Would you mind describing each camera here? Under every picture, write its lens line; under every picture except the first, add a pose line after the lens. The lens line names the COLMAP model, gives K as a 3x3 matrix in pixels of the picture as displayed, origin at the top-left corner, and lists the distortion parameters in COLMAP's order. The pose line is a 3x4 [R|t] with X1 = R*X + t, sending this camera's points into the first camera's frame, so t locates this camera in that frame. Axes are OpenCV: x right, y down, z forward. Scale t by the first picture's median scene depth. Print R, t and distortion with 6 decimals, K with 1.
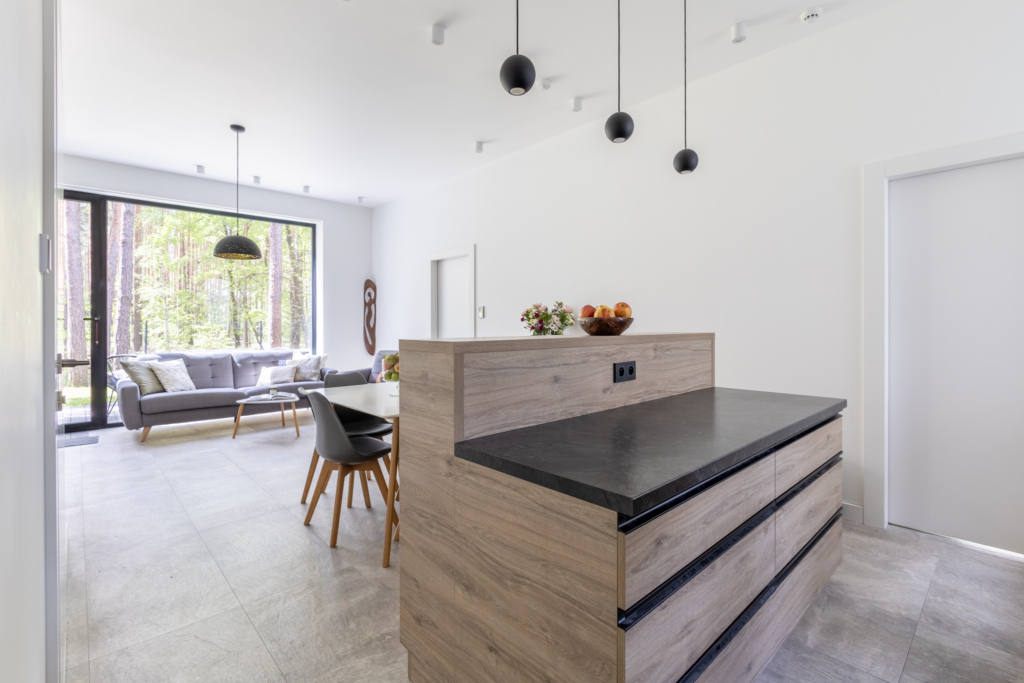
lens RADIAL K [[468.0, 0, 513.3], [0, 468.0, 332.3], [0, 0, 1]] dist [0.000317, 0.000027]
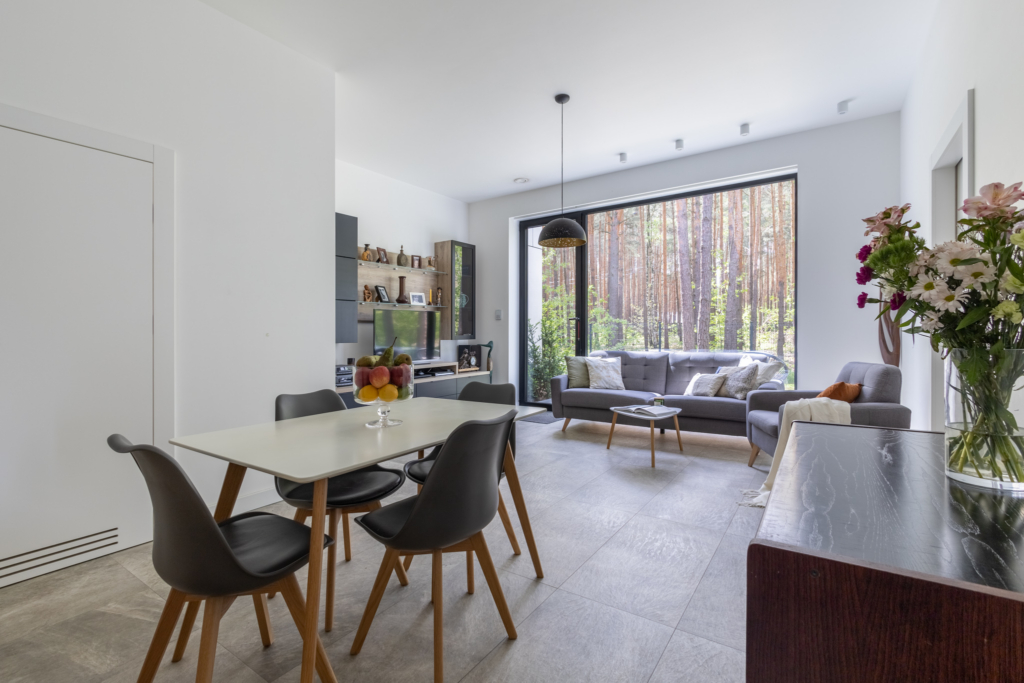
lens RADIAL K [[468.0, 0, 513.3], [0, 468.0, 332.3], [0, 0, 1]] dist [0.000317, 0.000027]
pose [[0.220716, 0.000939, -0.975338, 0.194500], [-0.005403, 0.999985, -0.000260, 0.006192], [0.975323, 0.005327, 0.220718, 0.541664]]
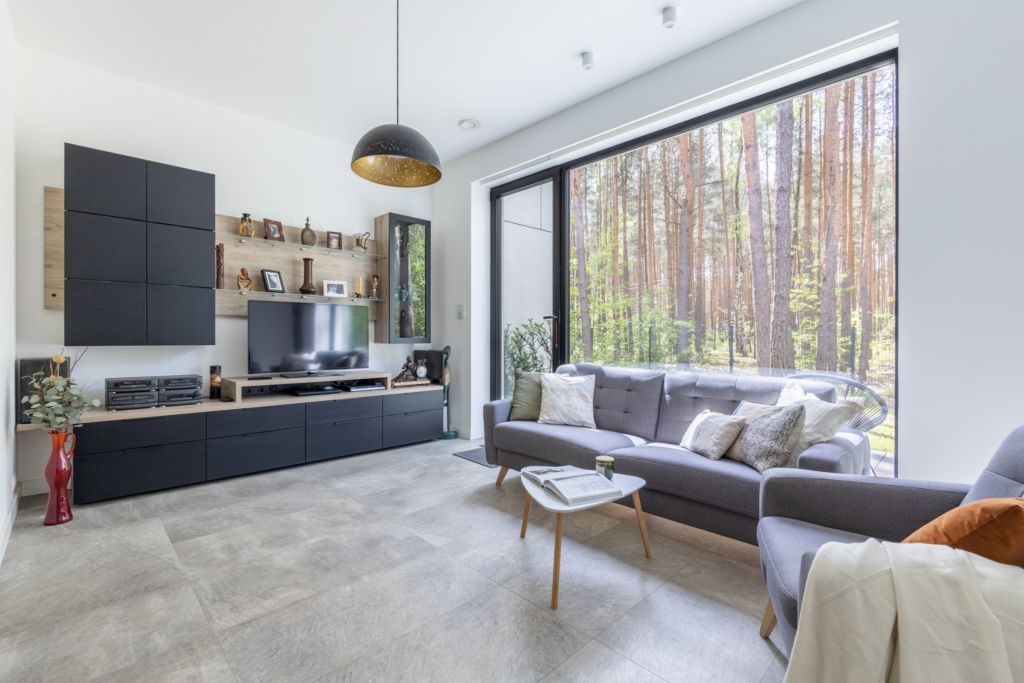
lens RADIAL K [[453.7, 0, 515.2], [0, 453.7, 329.0], [0, 0, 1]] dist [-0.000585, -0.000212]
pose [[0.025912, -0.010072, -0.999613, -0.085171], [-0.022449, 0.999691, -0.010654, 0.002141], [0.999412, 0.022717, 0.025678, 0.841648]]
